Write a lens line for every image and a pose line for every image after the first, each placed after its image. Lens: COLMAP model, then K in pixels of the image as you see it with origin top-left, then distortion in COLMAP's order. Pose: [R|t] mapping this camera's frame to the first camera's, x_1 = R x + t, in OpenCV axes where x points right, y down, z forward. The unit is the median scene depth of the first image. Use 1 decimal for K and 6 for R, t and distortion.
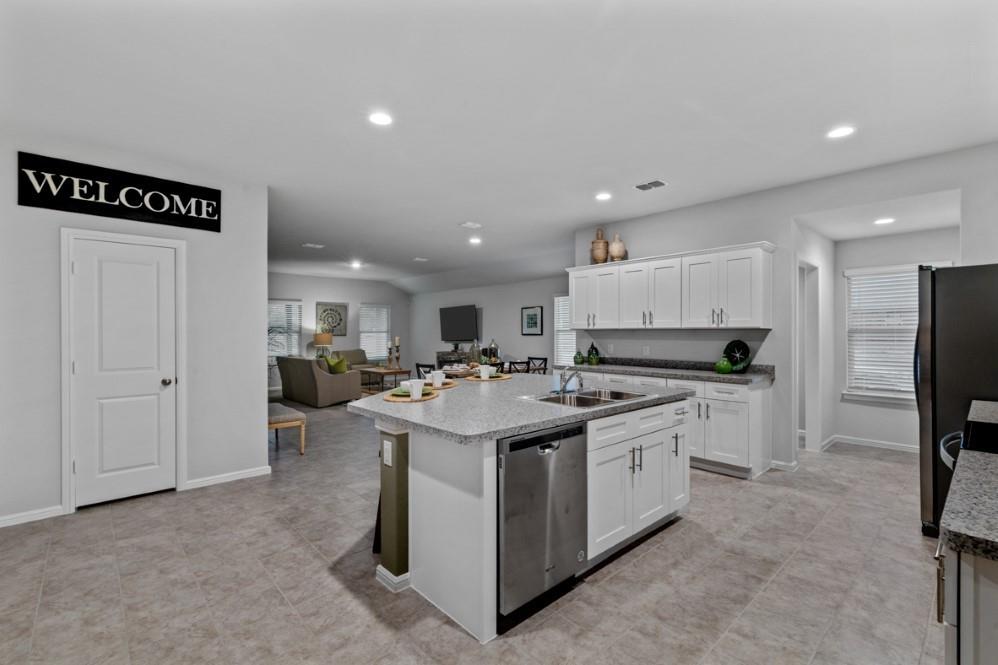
lens RADIAL K [[444.7, 0, 502.4], [0, 444.7, 333.6], [0, 0, 1]] dist [0.010000, -0.002999]
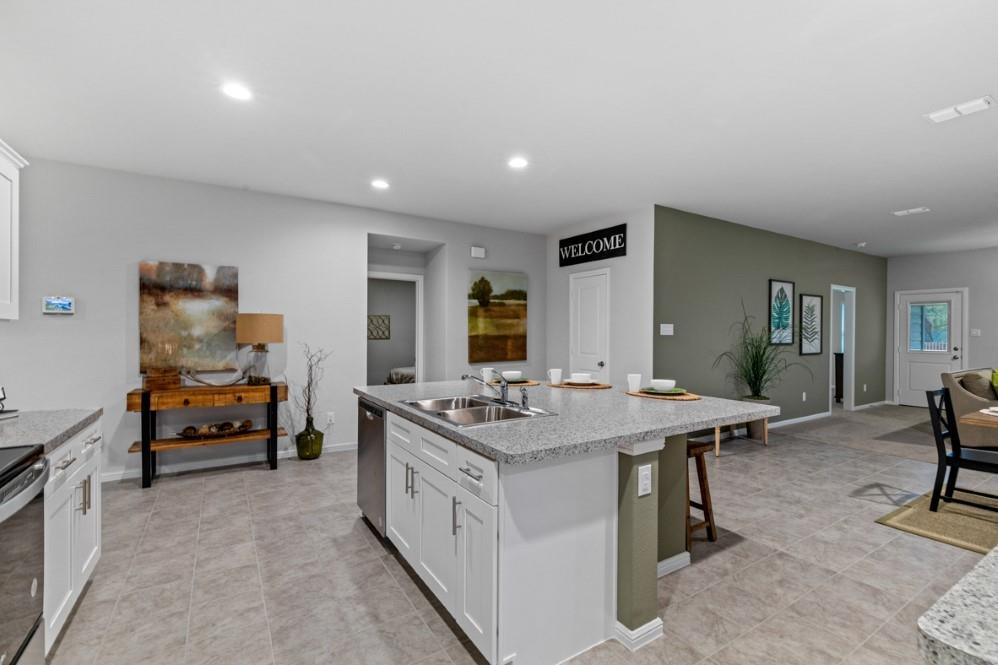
lens RADIAL K [[444.7, 0, 501.1], [0, 444.7, 336.9], [0, 0, 1]] dist [0.010000, -0.002999]
pose [[-0.181972, 0.012027, -0.983230, 0.381191], [-0.007524, 0.999879, 0.013623, -0.000875], [0.983275, 0.009877, -0.181859, 0.459271]]
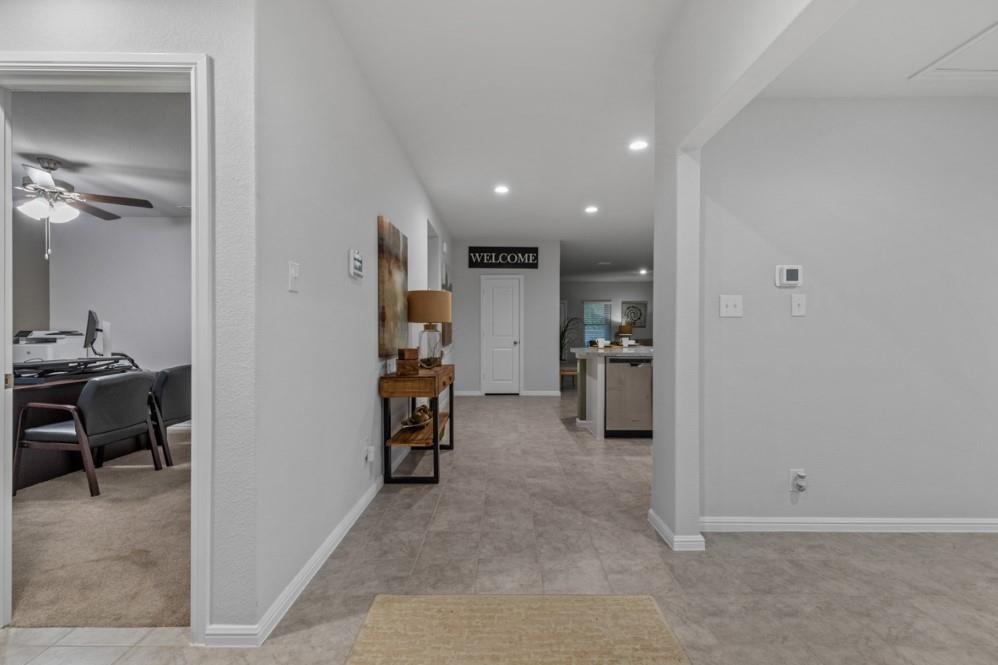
lens RADIAL K [[444.7, 0, 500.5], [0, 444.7, 333.0], [0, 0, 1]] dist [0.010000, -0.002999]
pose [[0.730868, 0.006343, -0.682490, 0.309744], [-0.005273, 0.999979, 0.003648, 0.027221], [0.682499, 0.000933, 0.730886, -0.287750]]
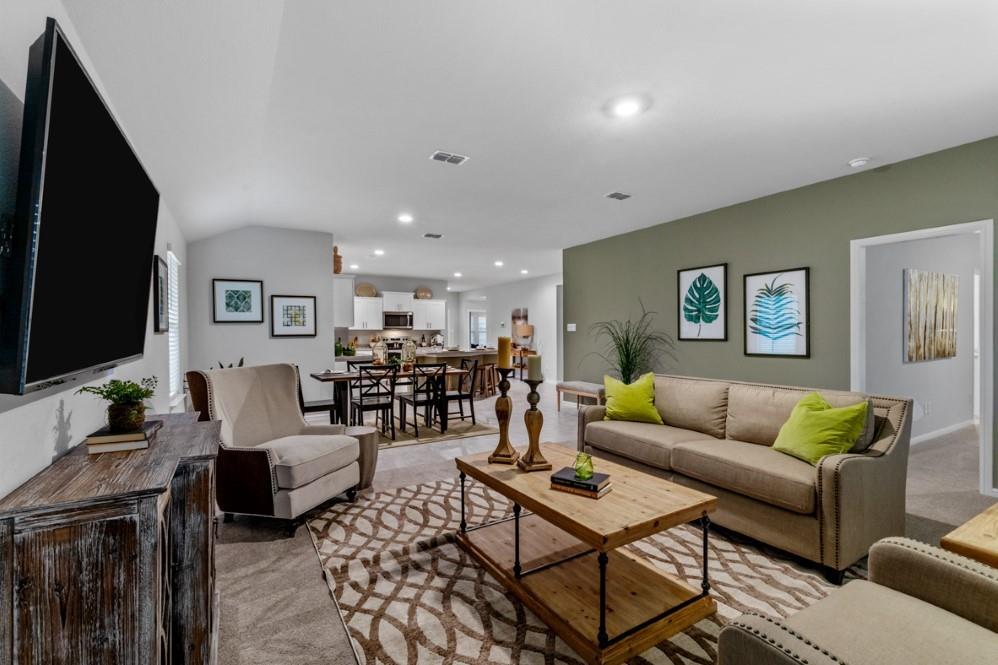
lens RADIAL K [[444.7, 0, 500.7], [0, 444.7, 334.6], [0, 0, 1]] dist [0.010000, -0.002999]
pose [[-0.978344, 0.005667, 0.206907, -0.366897], [0.006794, 0.999966, 0.004735, 0.006193], [-0.206873, 0.006038, -0.978349, 1.602252]]
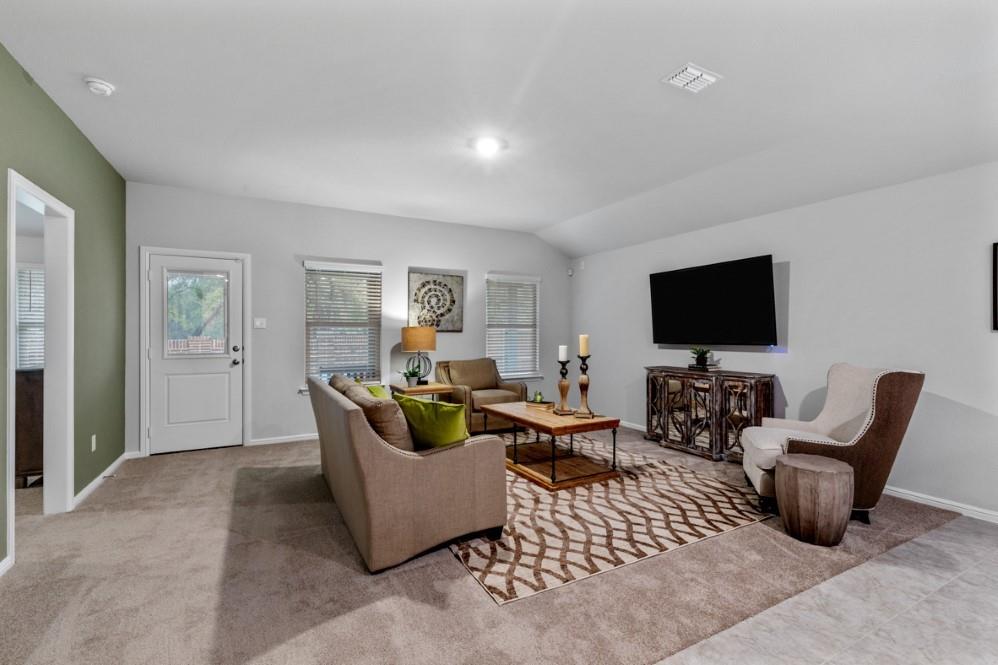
lens RADIAL K [[444.7, 0, 500.2], [0, 444.7, 333.8], [0, 0, 1]] dist [0.010000, -0.002999]
pose [[0.968796, 0.004082, -0.247827, -0.266320], [-0.004004, 0.999992, 0.000816, 0.008948], [0.247828, 0.000202, 0.968804, 0.754593]]
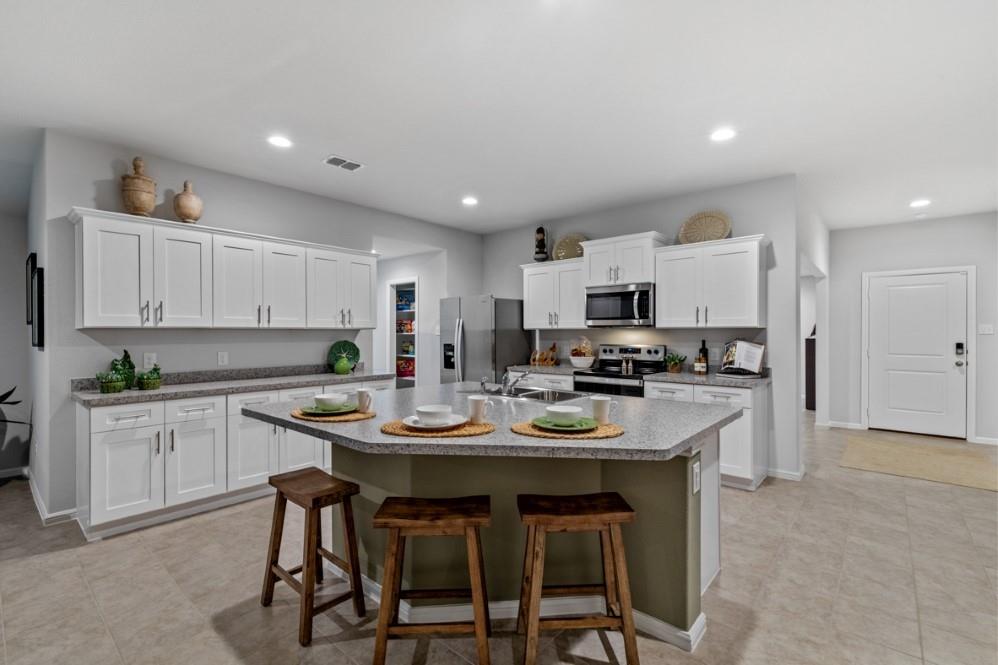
lens RADIAL K [[444.7, 0, 501.0], [0, 444.7, 332.6], [0, 0, 1]] dist [0.010000, -0.002999]
pose [[-0.111111, 0.000948, 0.993808, -0.320219], [0.006719, 0.999977, -0.000203, -0.000499], [-0.993785, 0.006655, -0.111115, 0.447490]]
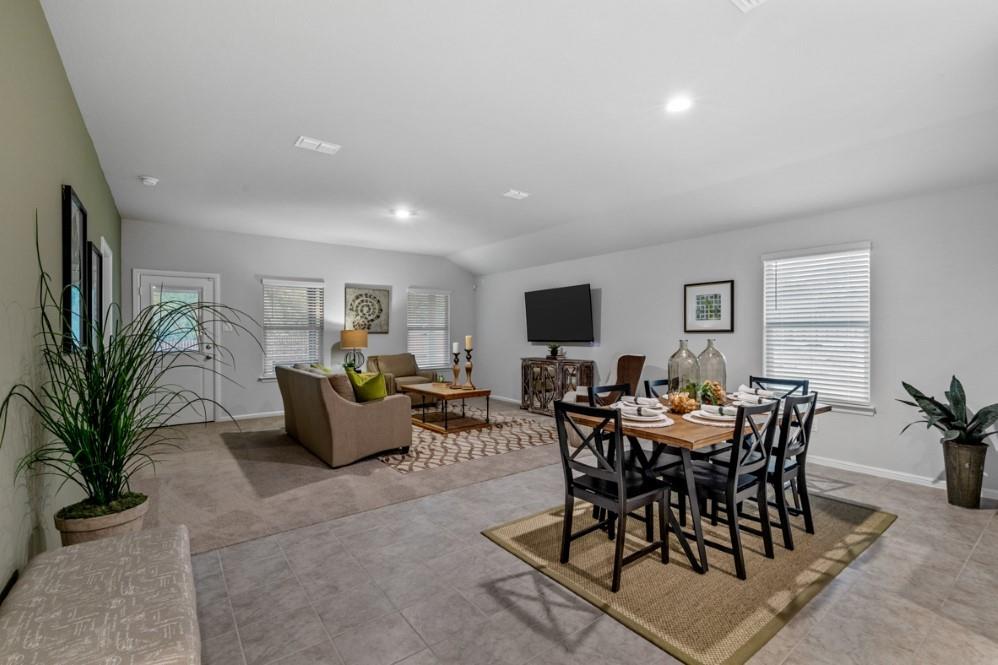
lens RADIAL K [[444.7, 0, 501.4], [0, 444.7, 337.3], [0, 0, 1]] dist [0.010000, -0.002999]
pose [[0.995359, 0.002195, -0.096201, -0.167921], [-0.001381, 0.999963, 0.008528, 0.006425], [0.096216, -0.008356, 0.995325, 0.504441]]
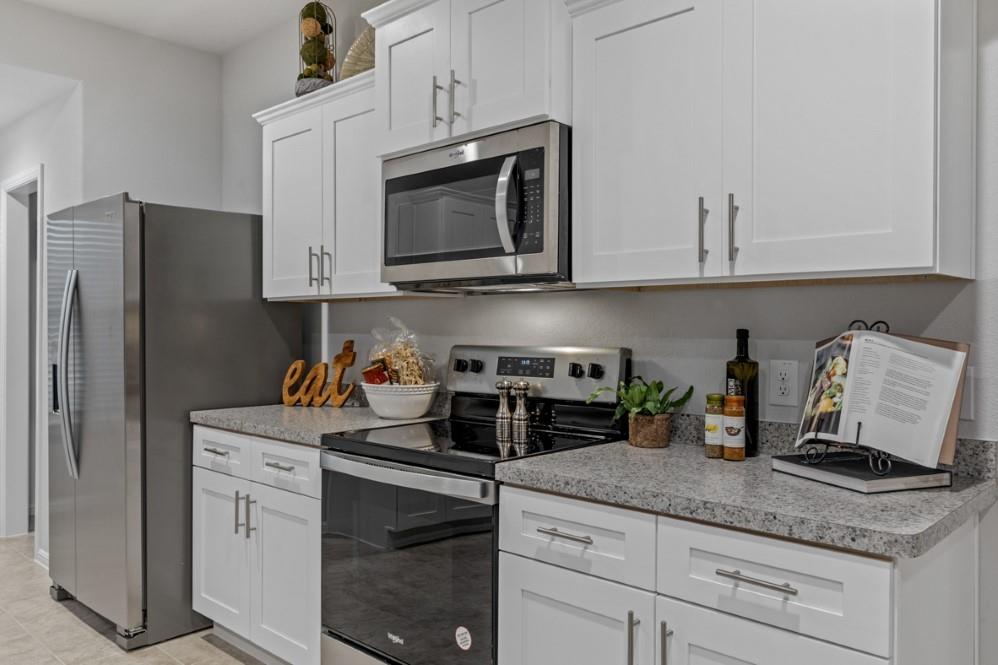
lens RADIAL K [[765.7, 0, 497.2], [0, 765.7, 331.8], [0, 0, 1]] dist [0.006756, -0.007175]
pose [[-0.066221, -0.007891, 0.997774, -0.037220], [0.005201, 0.999952, 0.008254, 0.009018], [-0.997791, 0.005736, -0.066177, 0.225564]]
